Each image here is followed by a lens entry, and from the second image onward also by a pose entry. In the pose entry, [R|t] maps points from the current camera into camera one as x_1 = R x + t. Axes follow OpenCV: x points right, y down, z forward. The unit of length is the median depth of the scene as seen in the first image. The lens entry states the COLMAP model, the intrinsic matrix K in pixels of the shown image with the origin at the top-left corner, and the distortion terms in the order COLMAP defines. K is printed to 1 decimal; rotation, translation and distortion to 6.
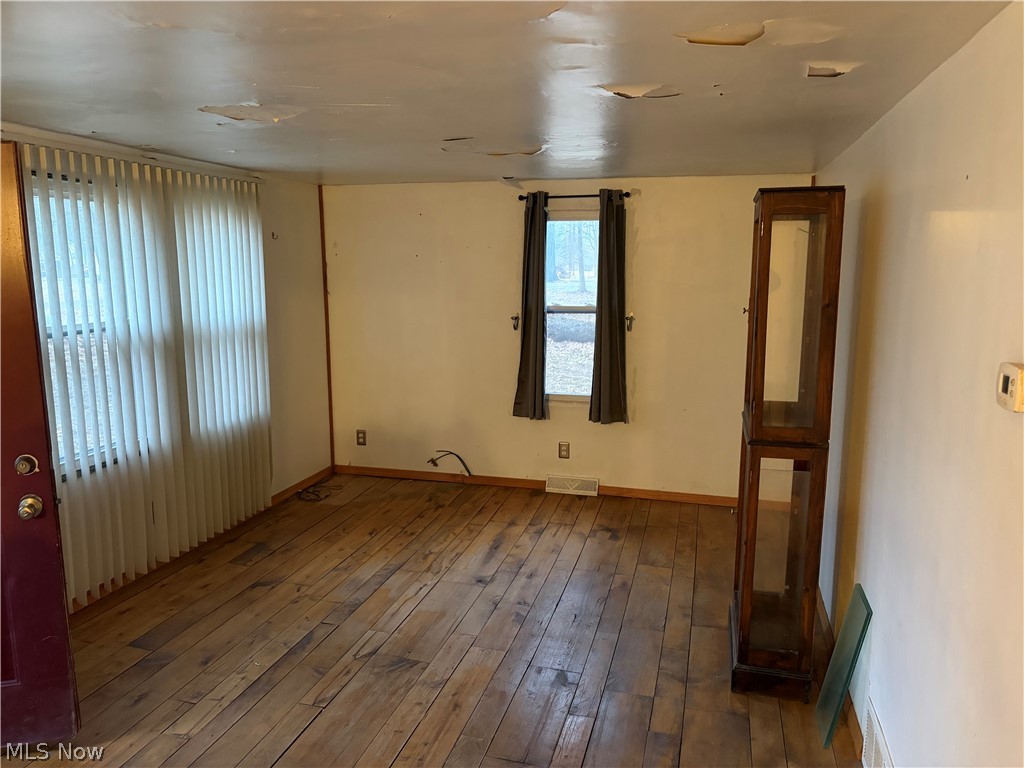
lens RADIAL K [[769.4, 0, 517.2], [0, 769.4, 396.2], [0, 0, 1]] dist [0.062240, -0.063482]
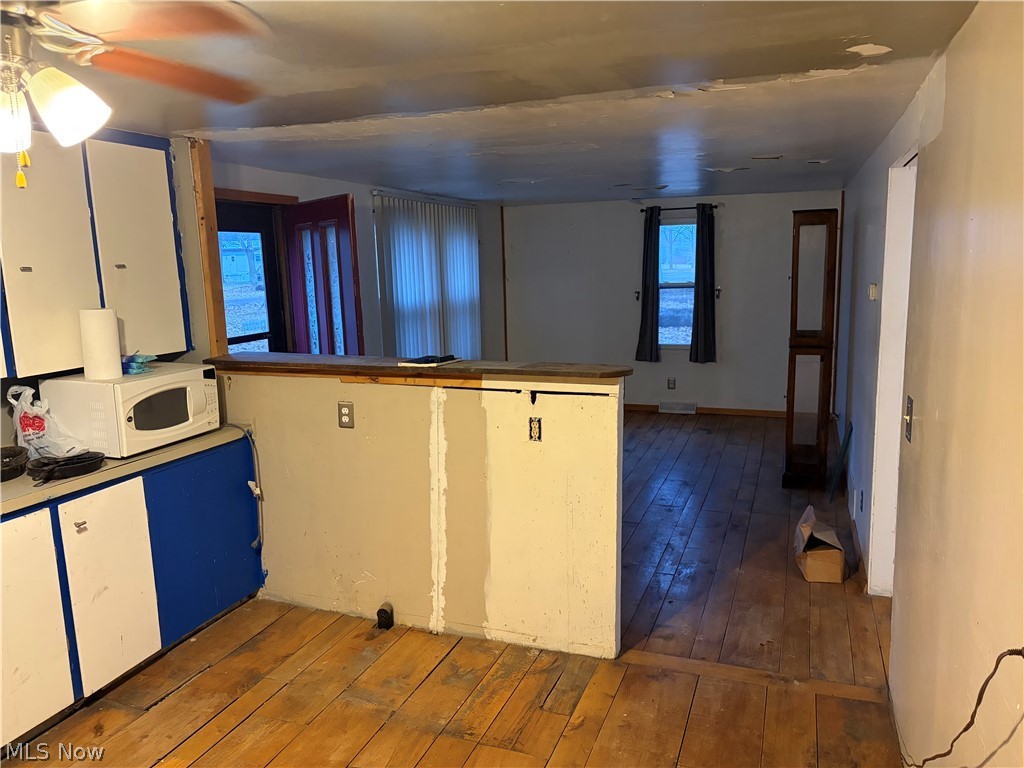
lens RADIAL K [[769.4, 0, 511.8], [0, 769.4, 394.0], [0, 0, 1]] dist [0.062240, -0.063482]
pose [[0.994932, -0.008915, -0.100158, -0.098972], [0.009014, 0.999959, 0.000534, 0.092339], [0.100149, -0.001434, 0.994971, -0.505677]]
